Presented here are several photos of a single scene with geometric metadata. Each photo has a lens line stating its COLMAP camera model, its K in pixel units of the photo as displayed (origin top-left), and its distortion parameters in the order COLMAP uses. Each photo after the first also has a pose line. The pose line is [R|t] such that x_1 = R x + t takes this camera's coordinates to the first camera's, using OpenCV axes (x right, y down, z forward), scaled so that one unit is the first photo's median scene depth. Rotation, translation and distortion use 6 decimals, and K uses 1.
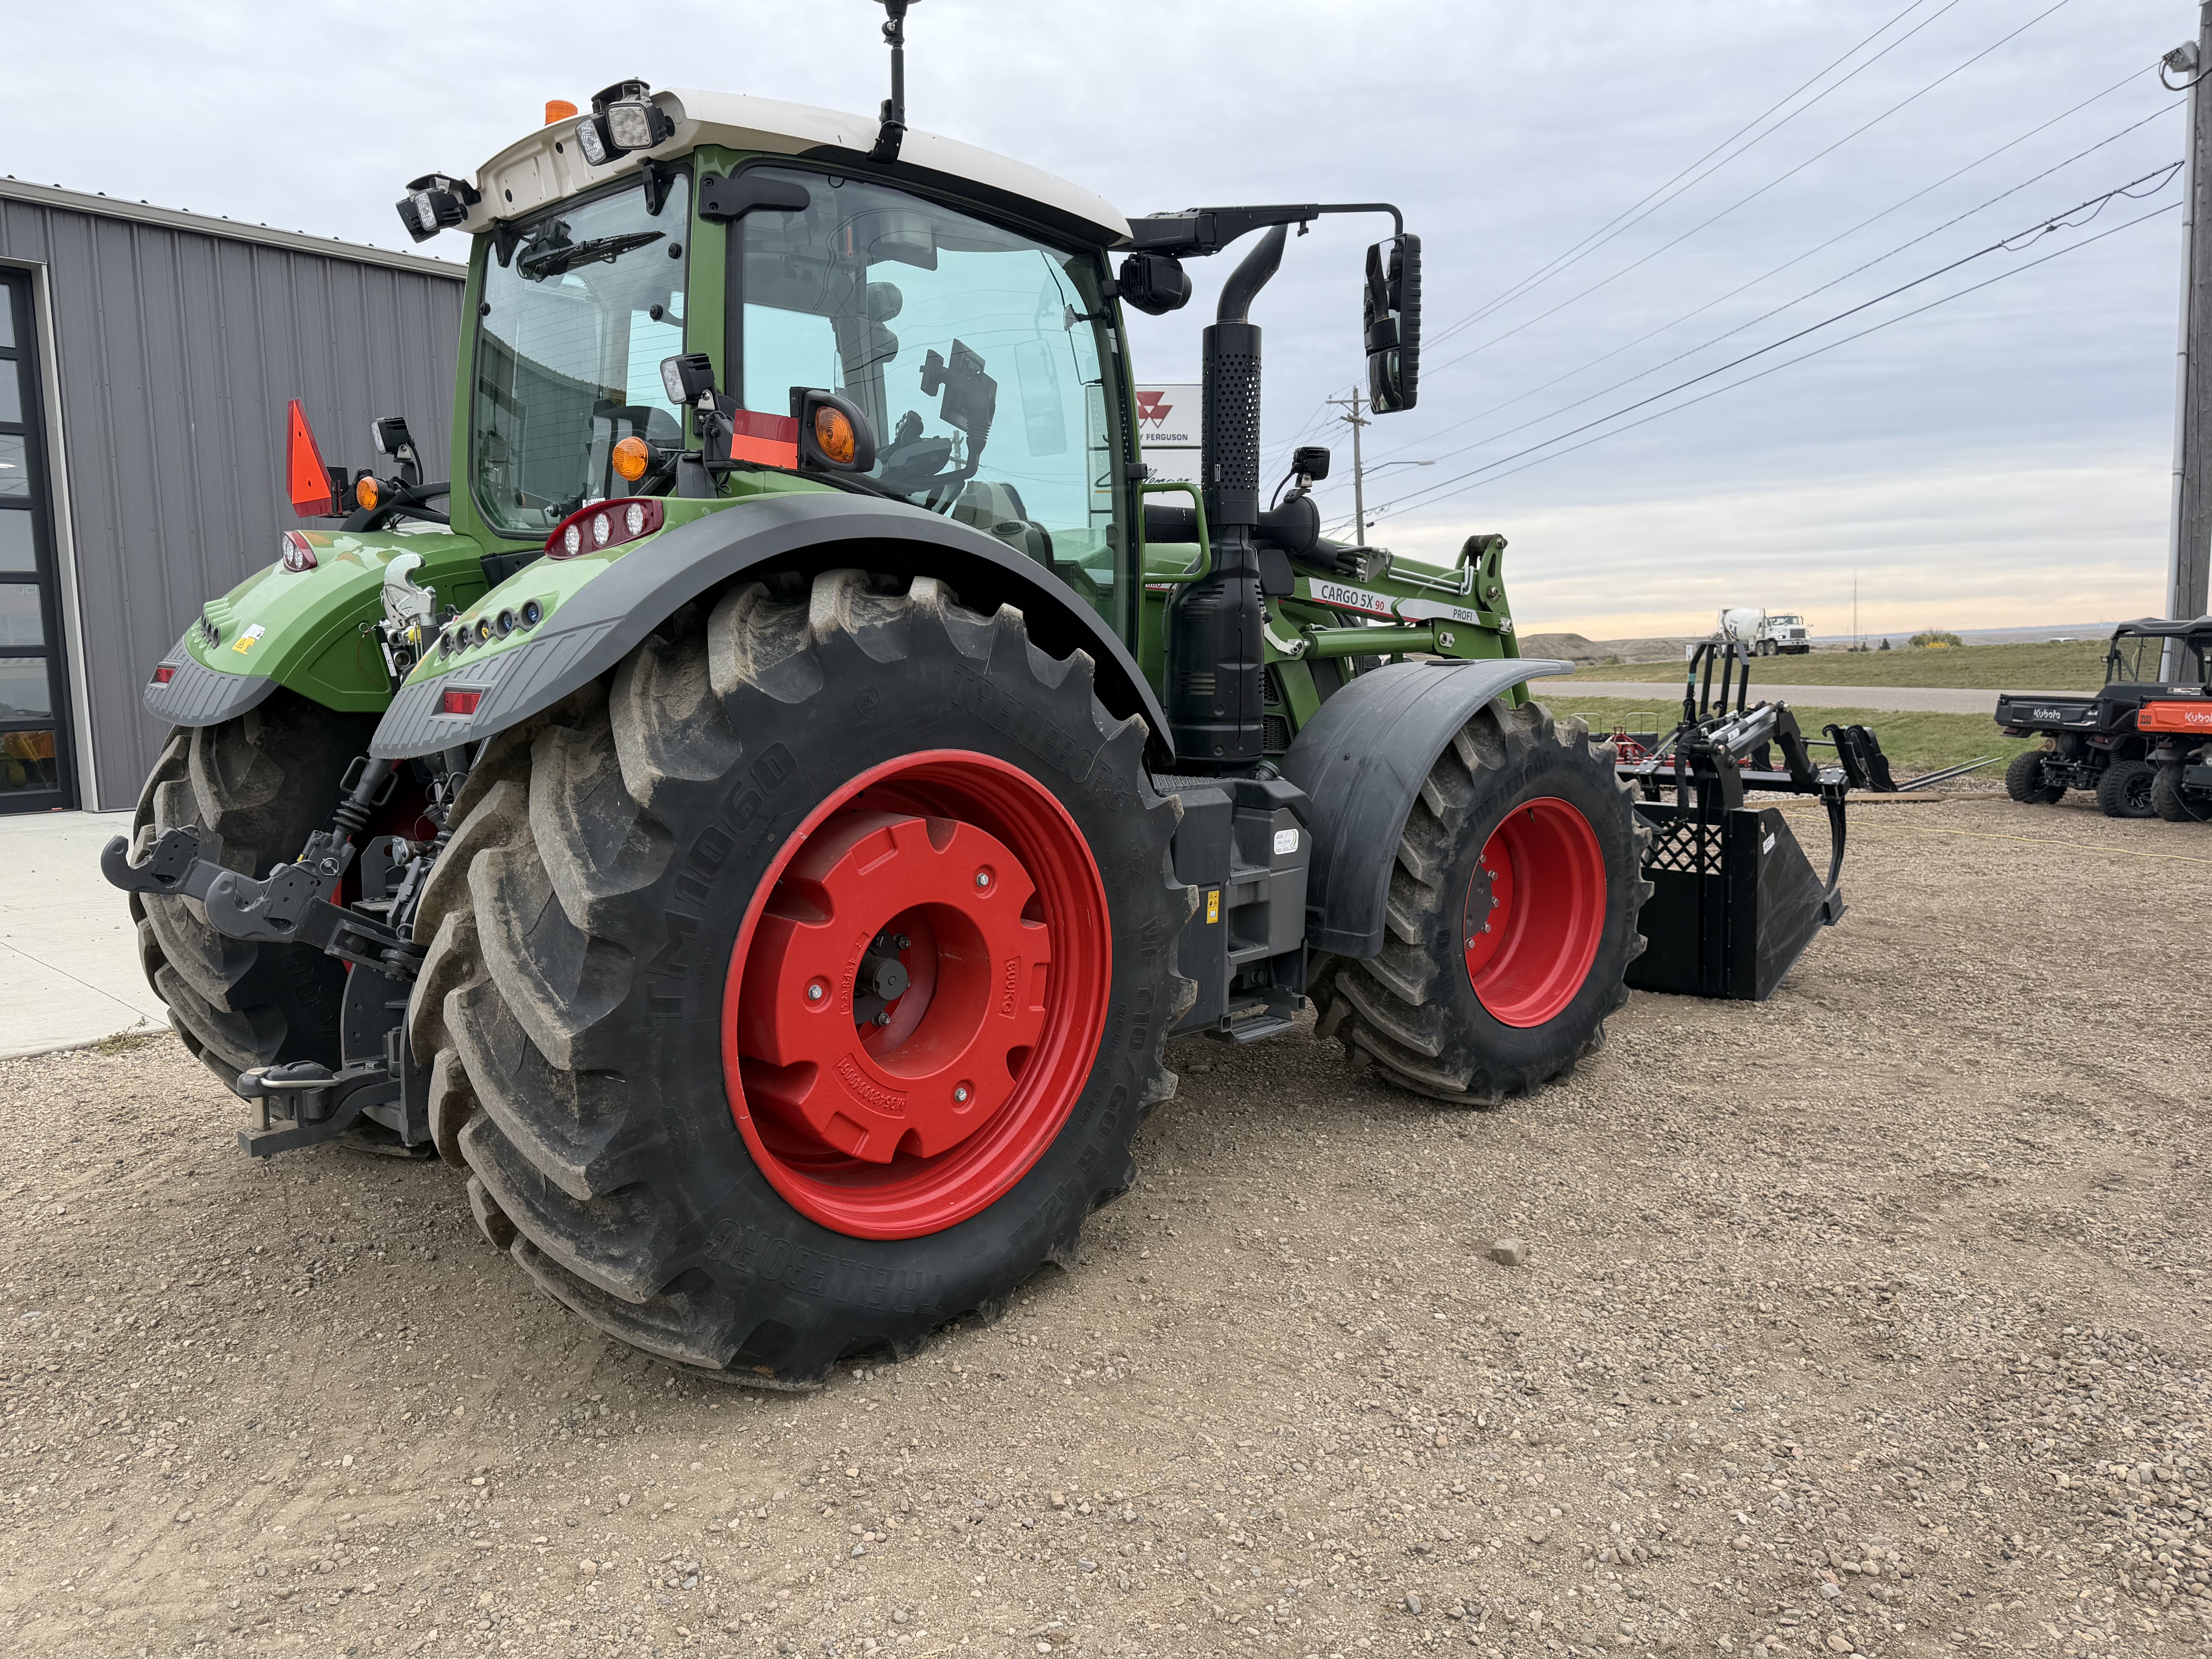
lens RADIAL K [[1517.3, 0, 1106.0], [0, 1517.3, 829.5], [0, 0, 1]] dist [0.000820, -0.002225]
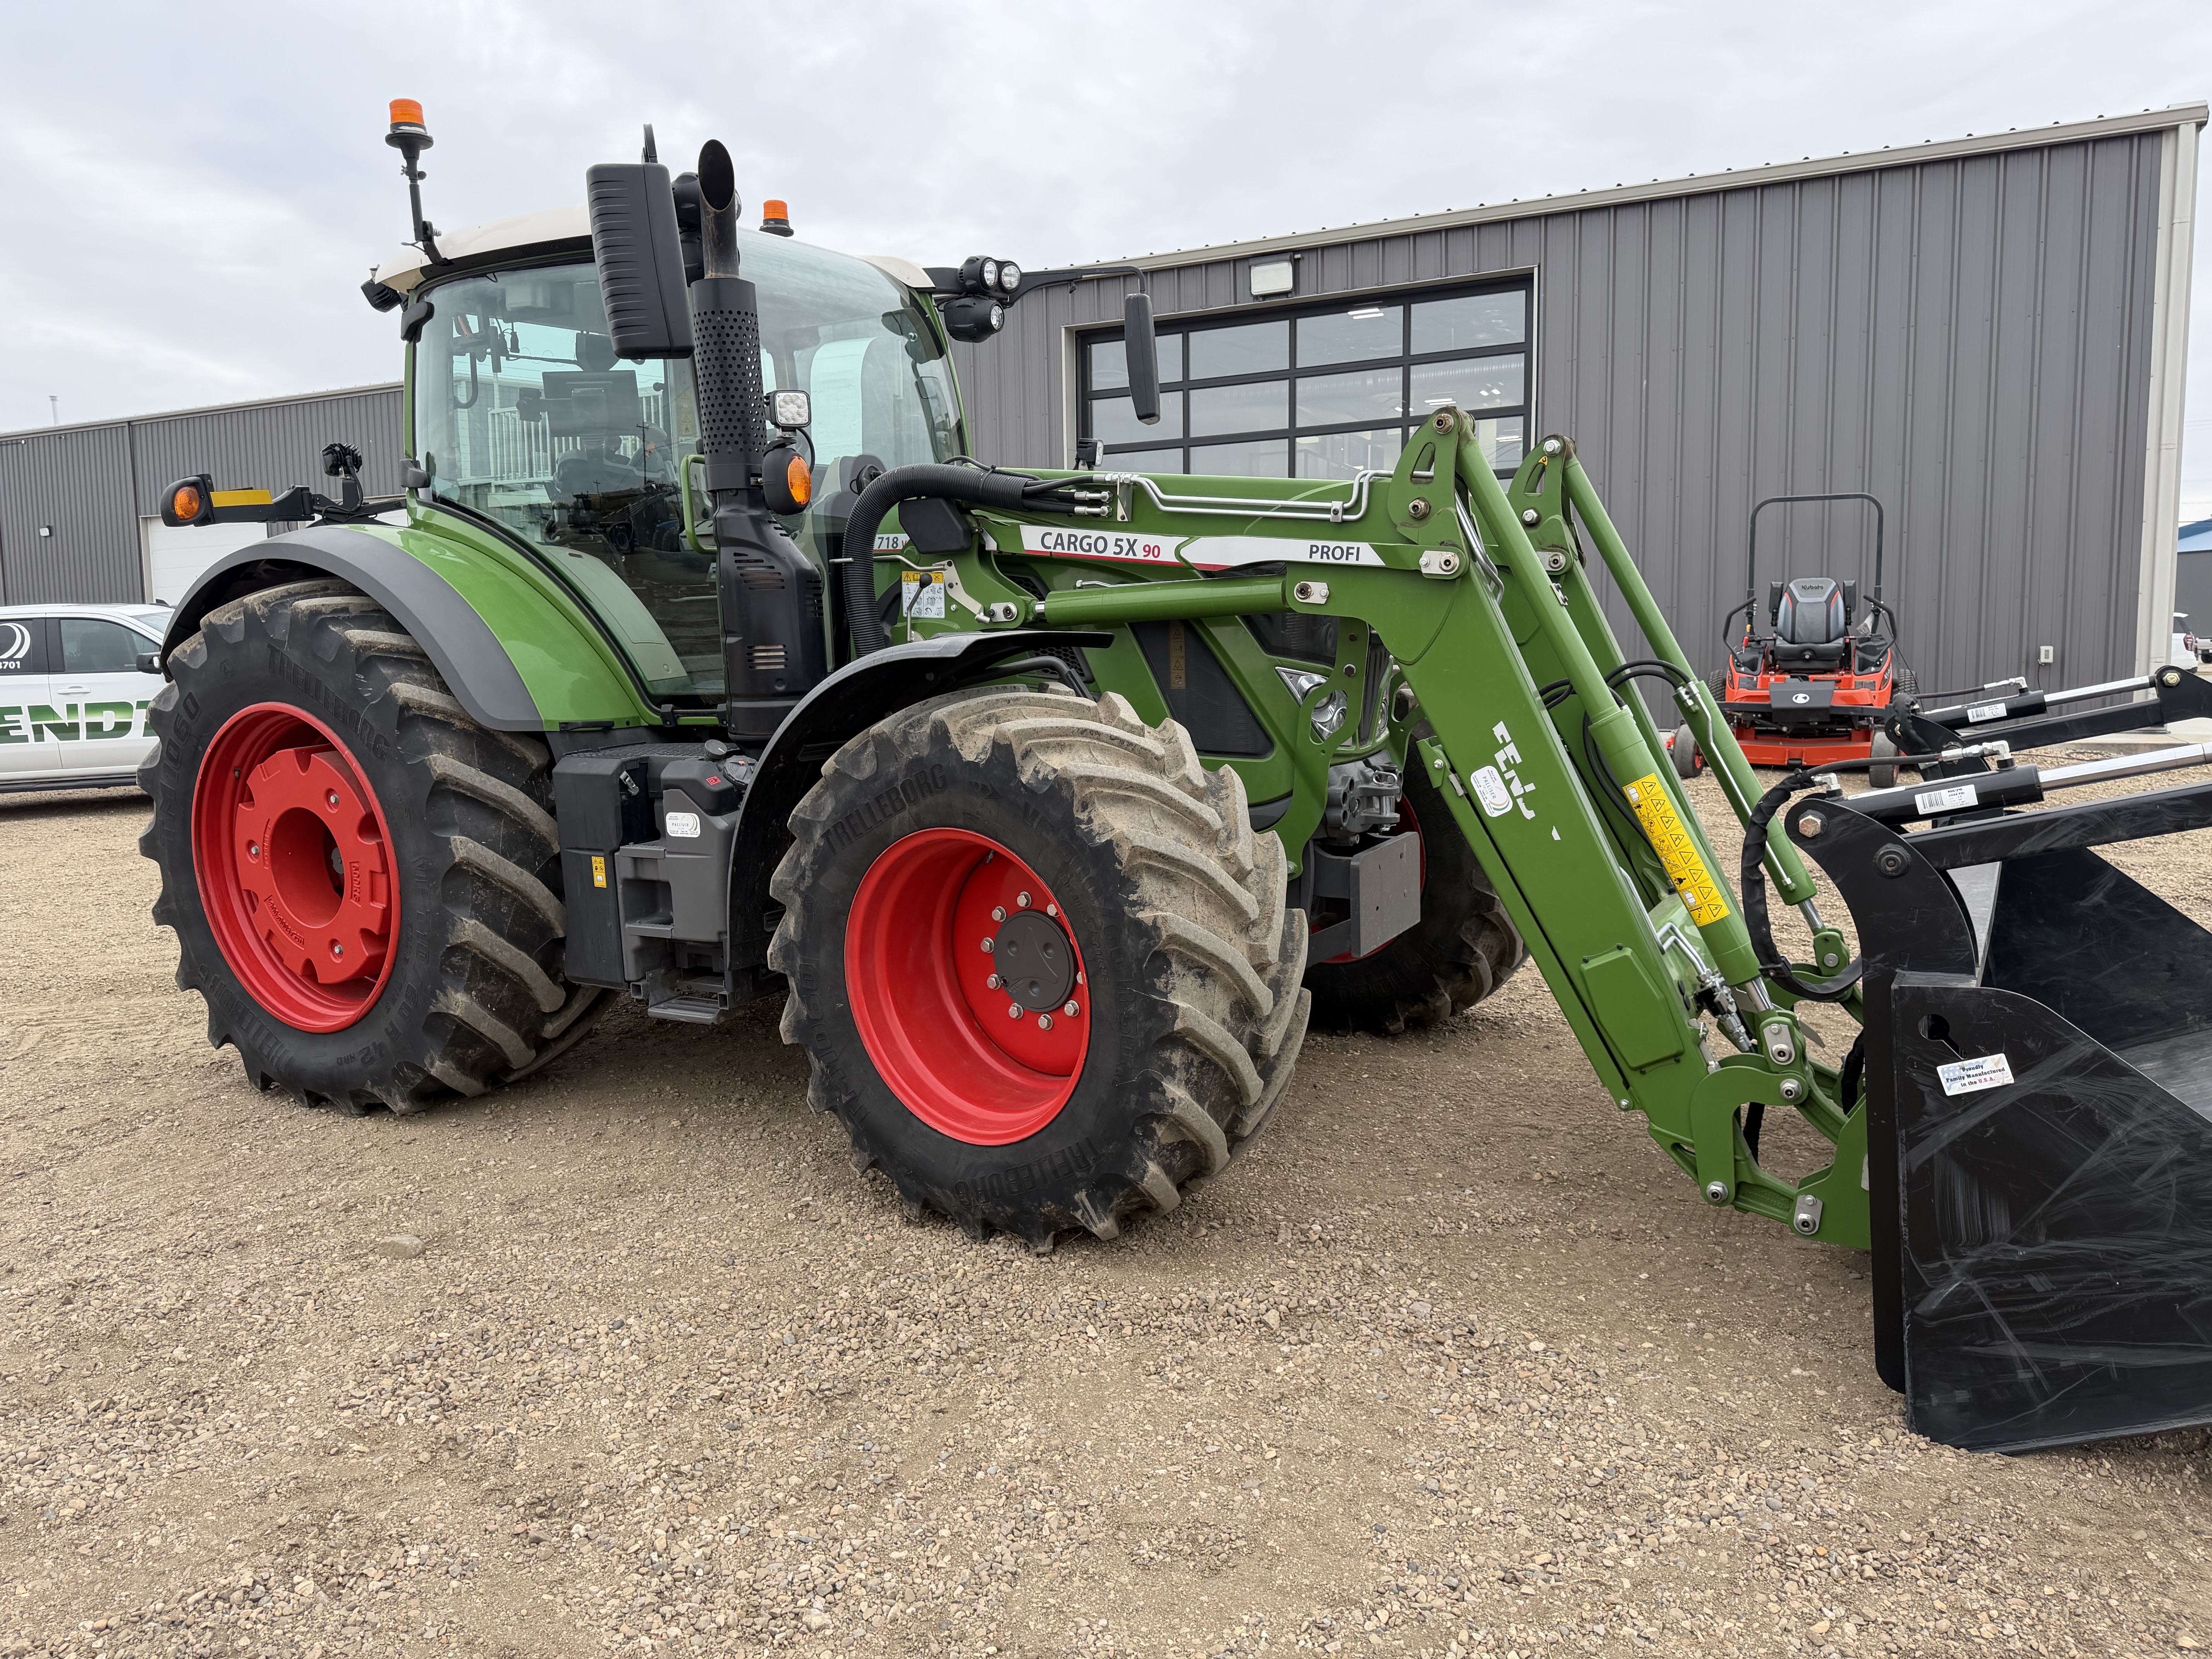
lens RADIAL K [[1542.3, 0, 1106.0], [0, 1542.3, 829.5], [0, 0, 1]] dist [-0.002971, -0.087117]
pose [[0.311080, 0.136039, -0.940597, 1.032430], [-0.087796, 0.989584, 0.114088, -0.114055], [0.946320, 0.047091, 0.319783, 0.870208]]
